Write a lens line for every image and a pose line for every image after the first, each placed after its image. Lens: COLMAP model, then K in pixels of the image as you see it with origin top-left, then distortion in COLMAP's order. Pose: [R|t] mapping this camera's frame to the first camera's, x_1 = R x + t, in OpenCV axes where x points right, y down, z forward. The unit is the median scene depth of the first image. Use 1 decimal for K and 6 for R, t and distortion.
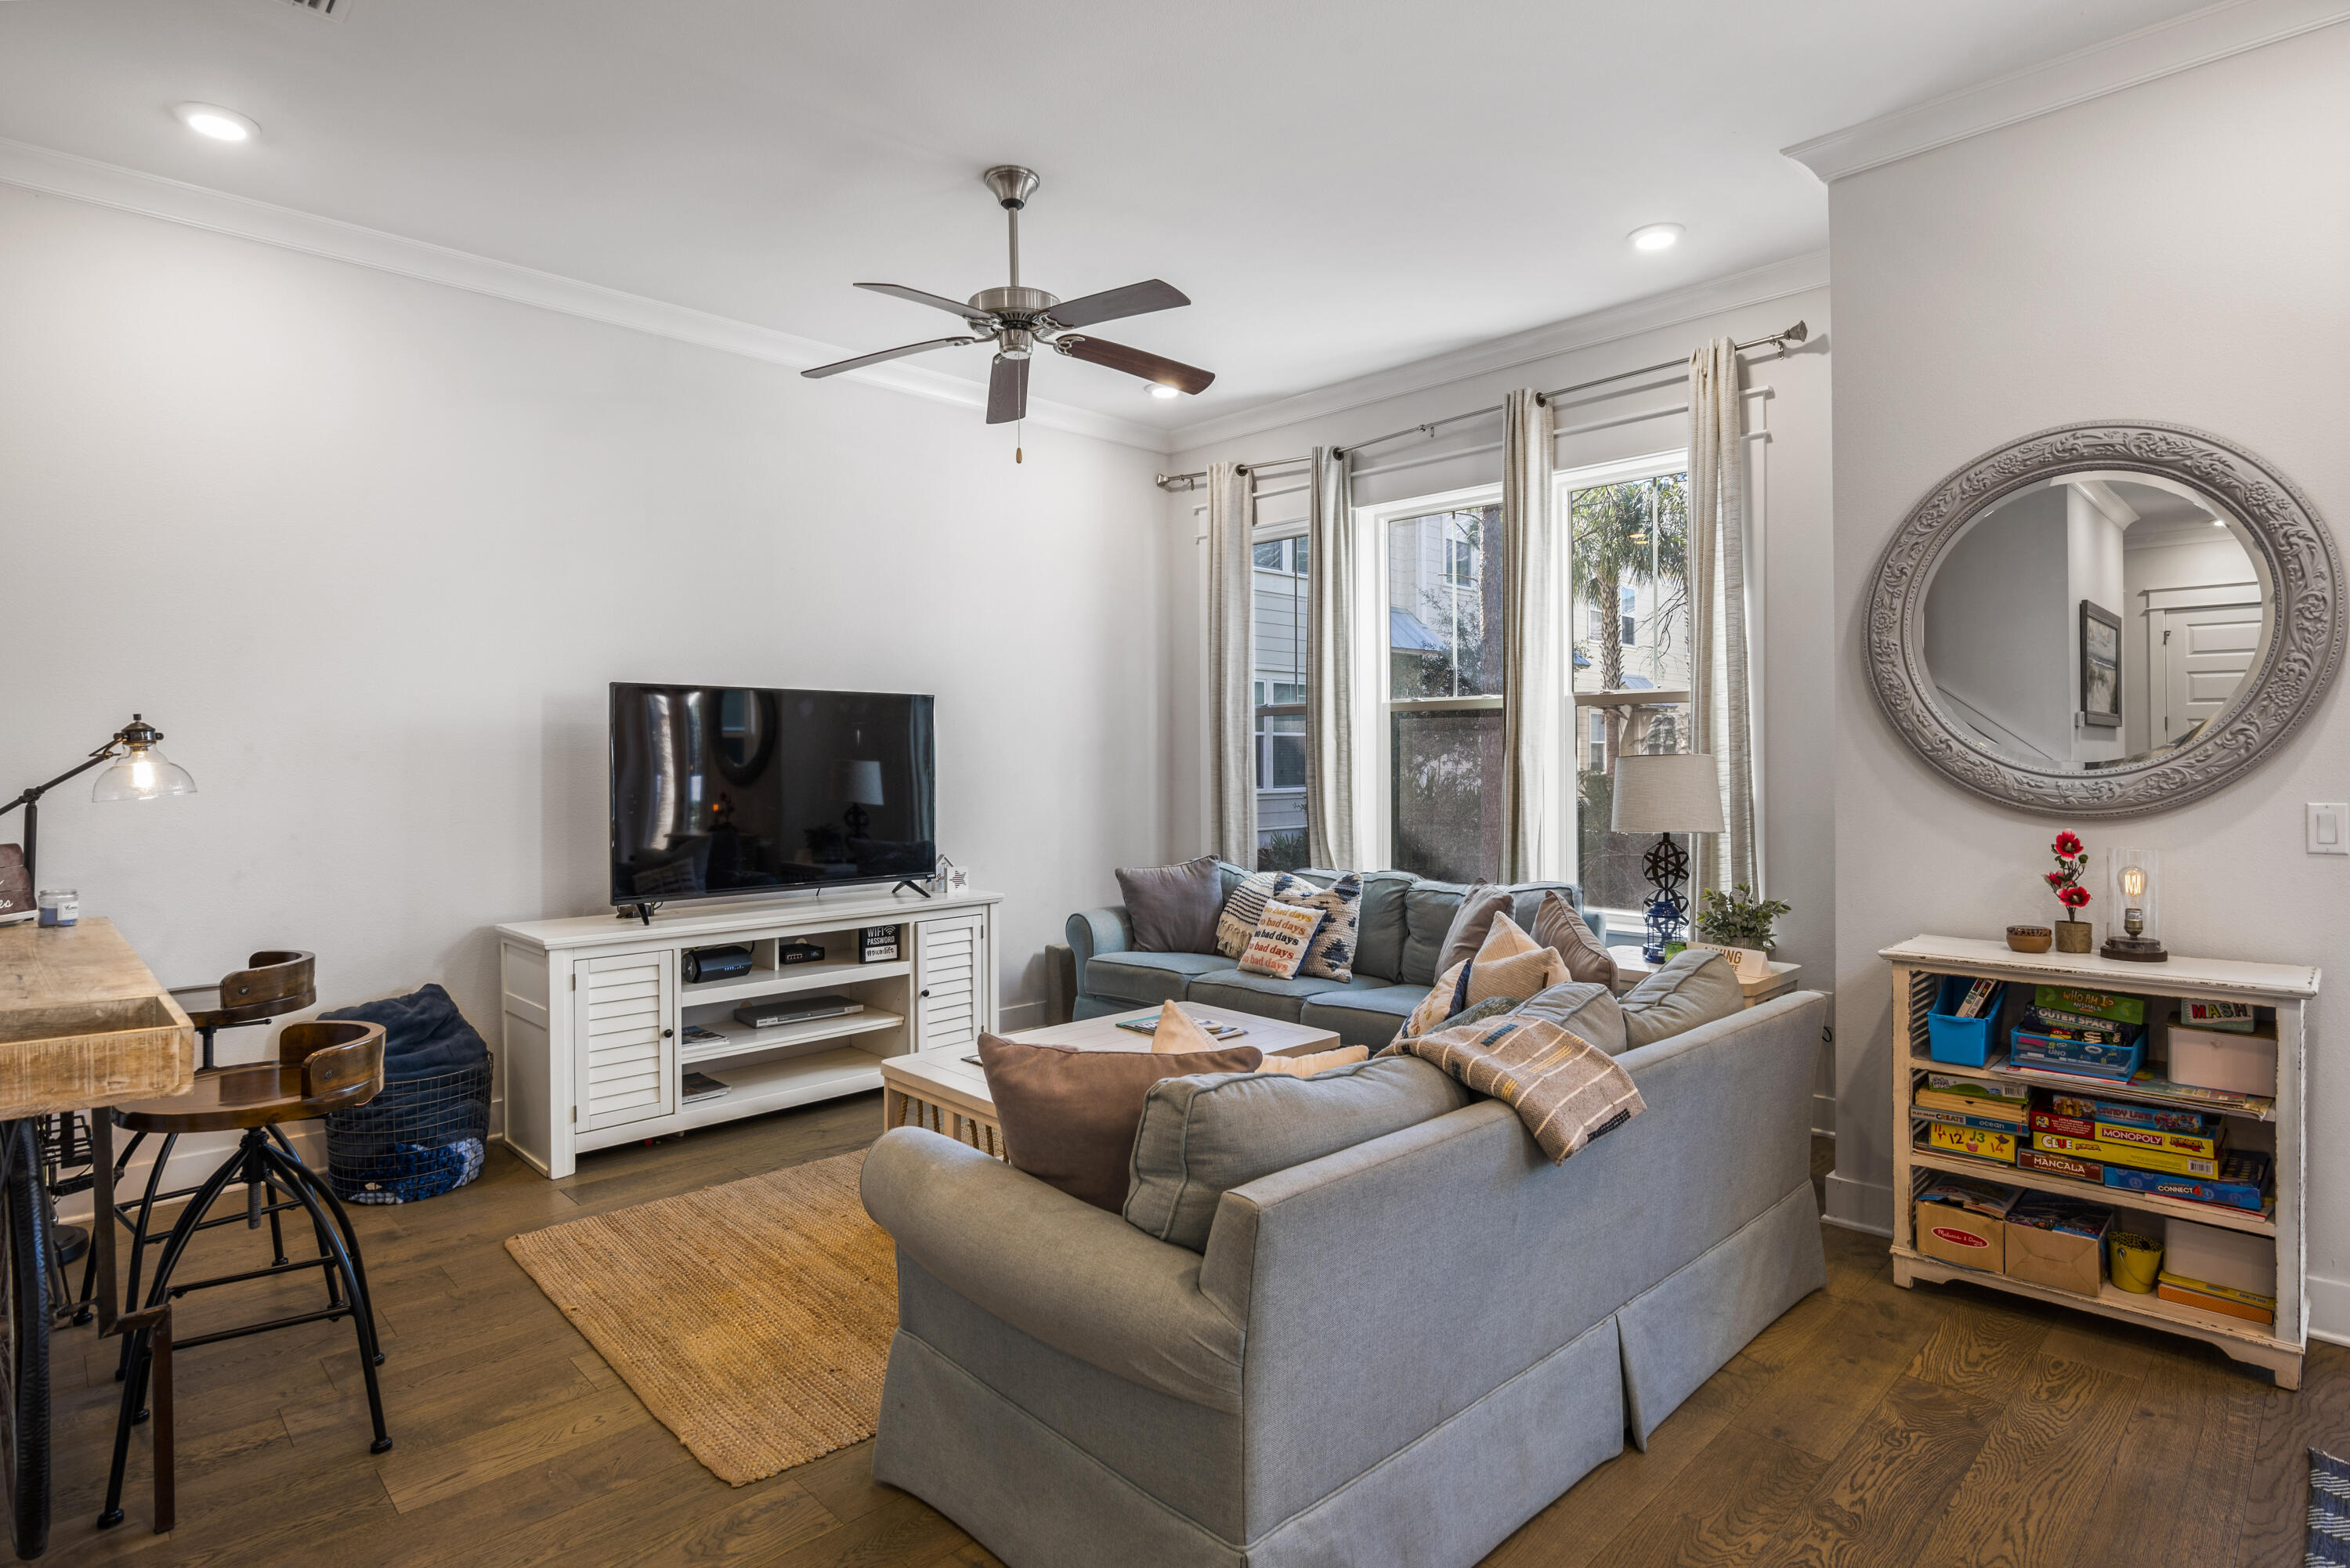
lens RADIAL K [[1180.4, 0, 1176.7], [0, 1180.4, 749.3], [0, 0, 1]] dist [-0.024377, 0.002639]
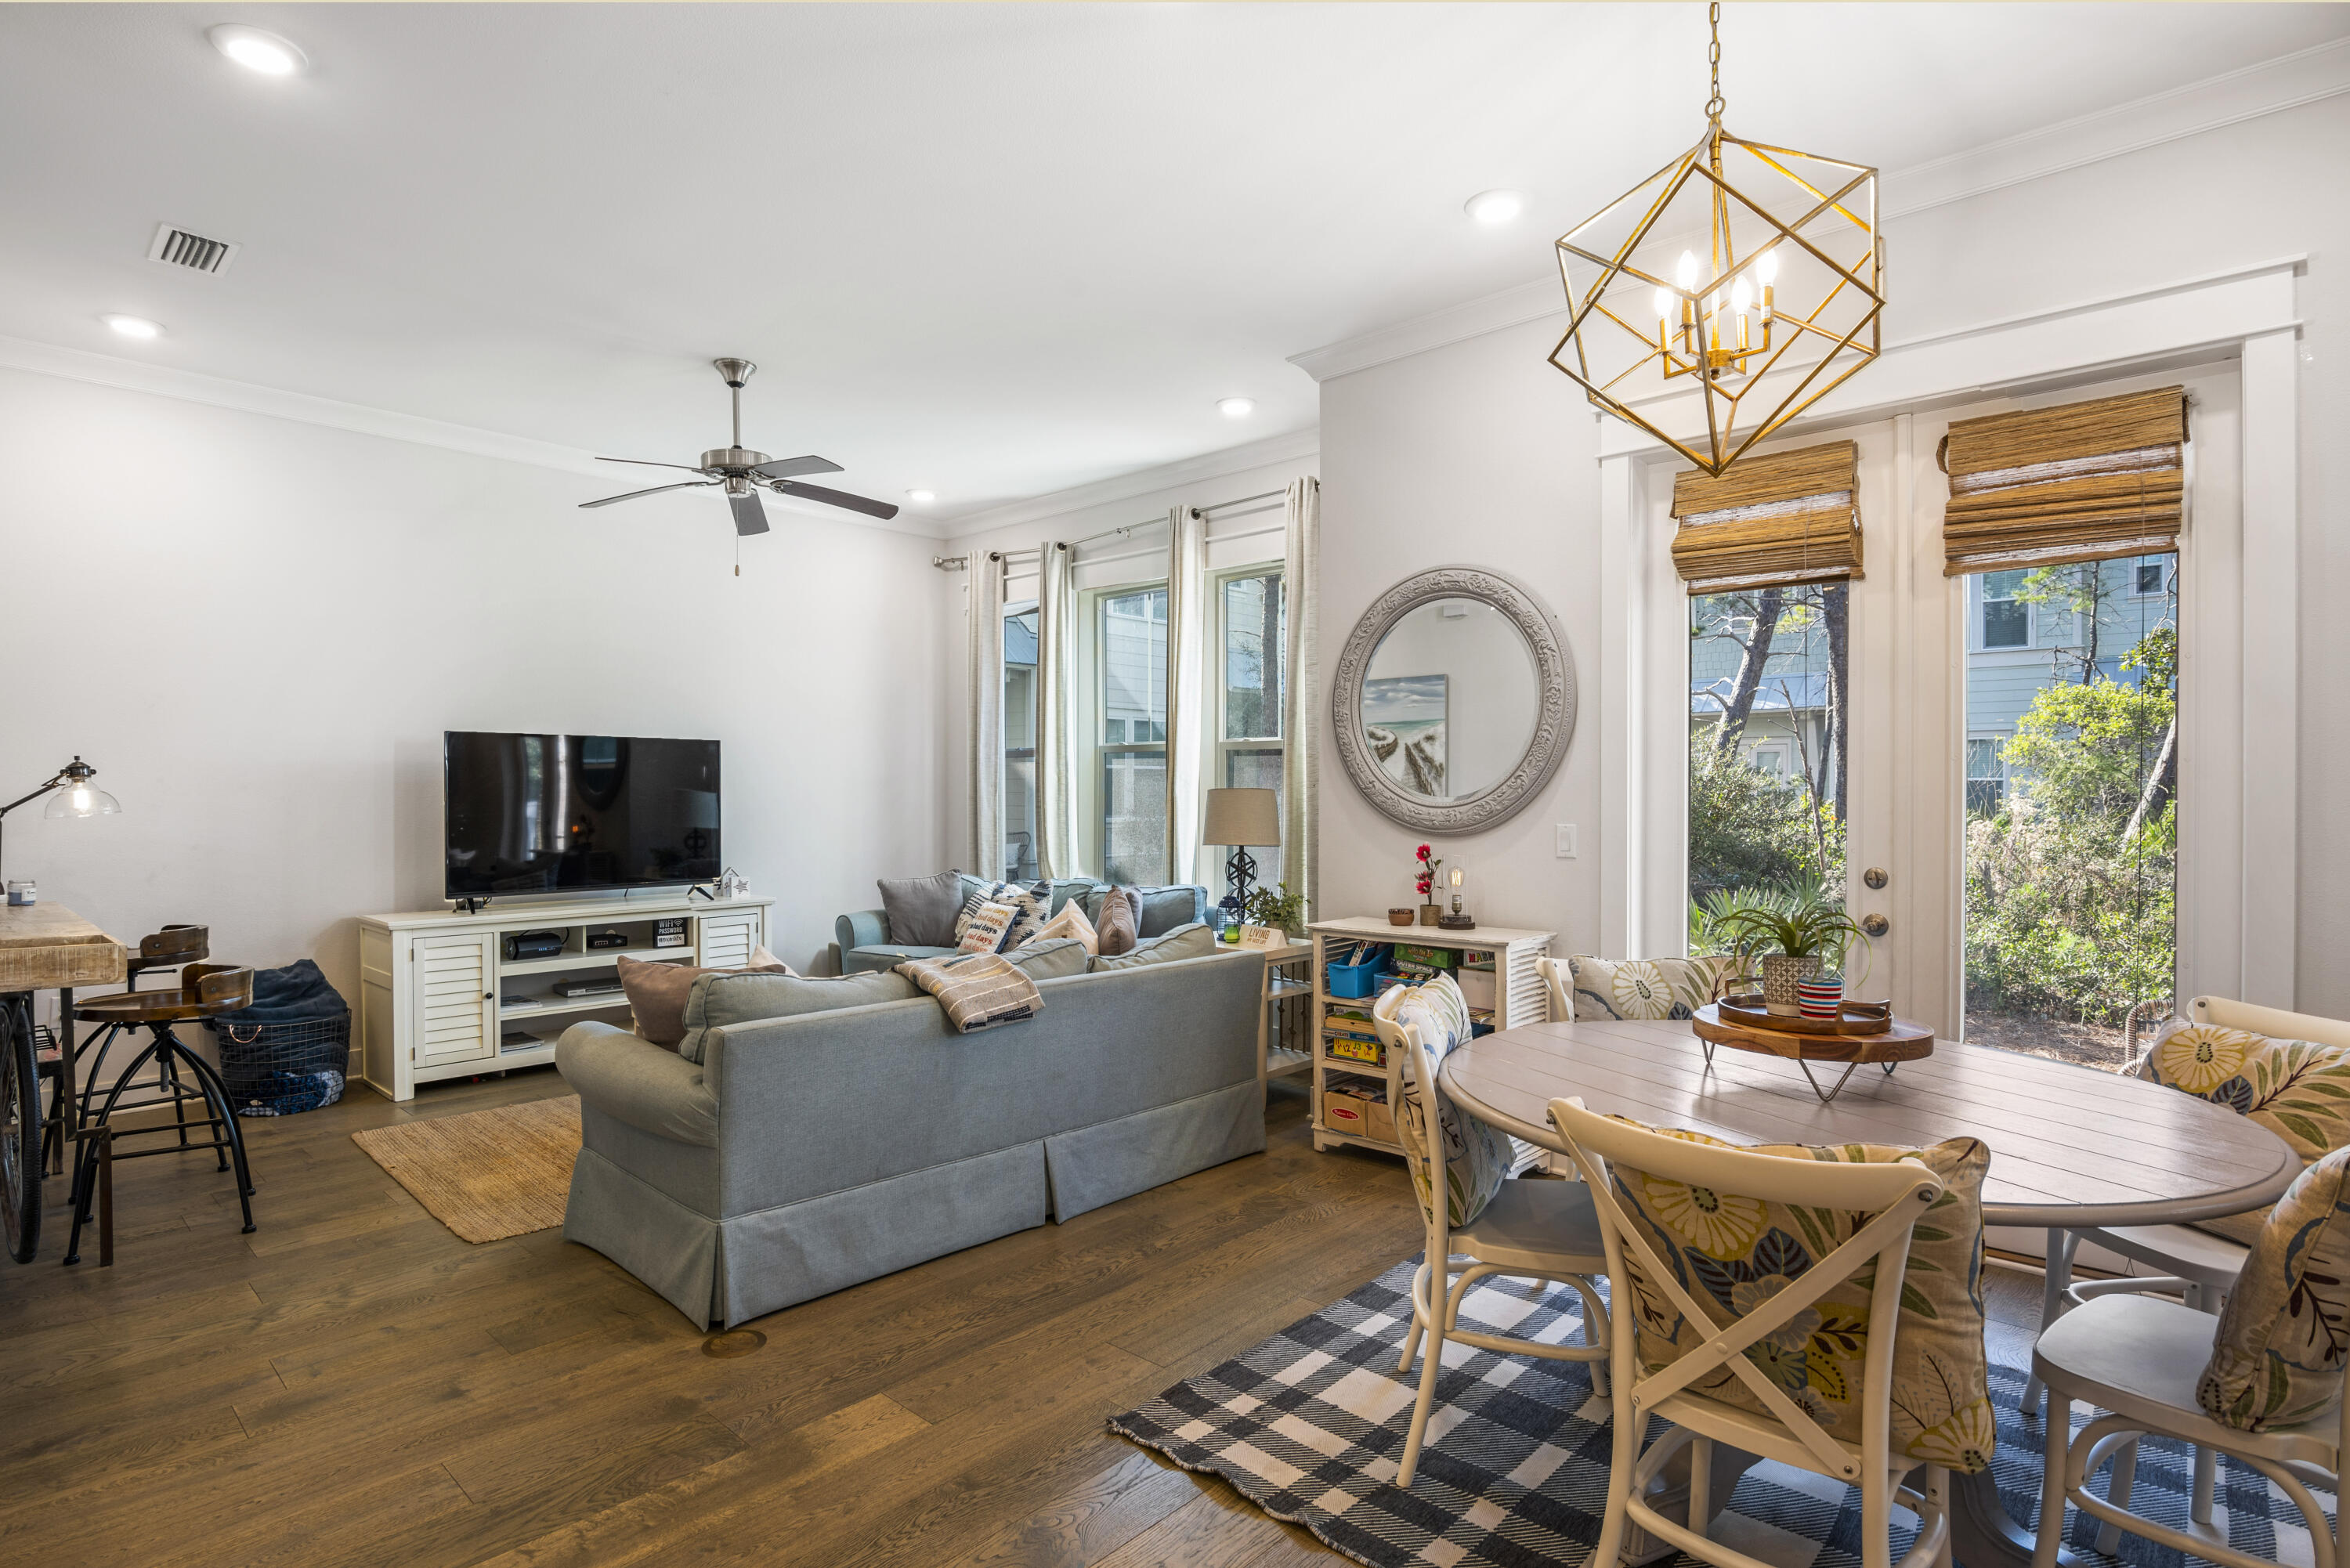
lens RADIAL K [[1169.7, 0, 1178.6], [0, 1169.7, 792.5], [0, 0, 1]] dist [-0.018772, -0.001213]
pose [[0.998730, 0.004008, 0.050217, 0.341534], [-0.004501, 0.999943, 0.009700, -0.005199], [-0.050175, -0.009914, 0.998691, -0.427246]]
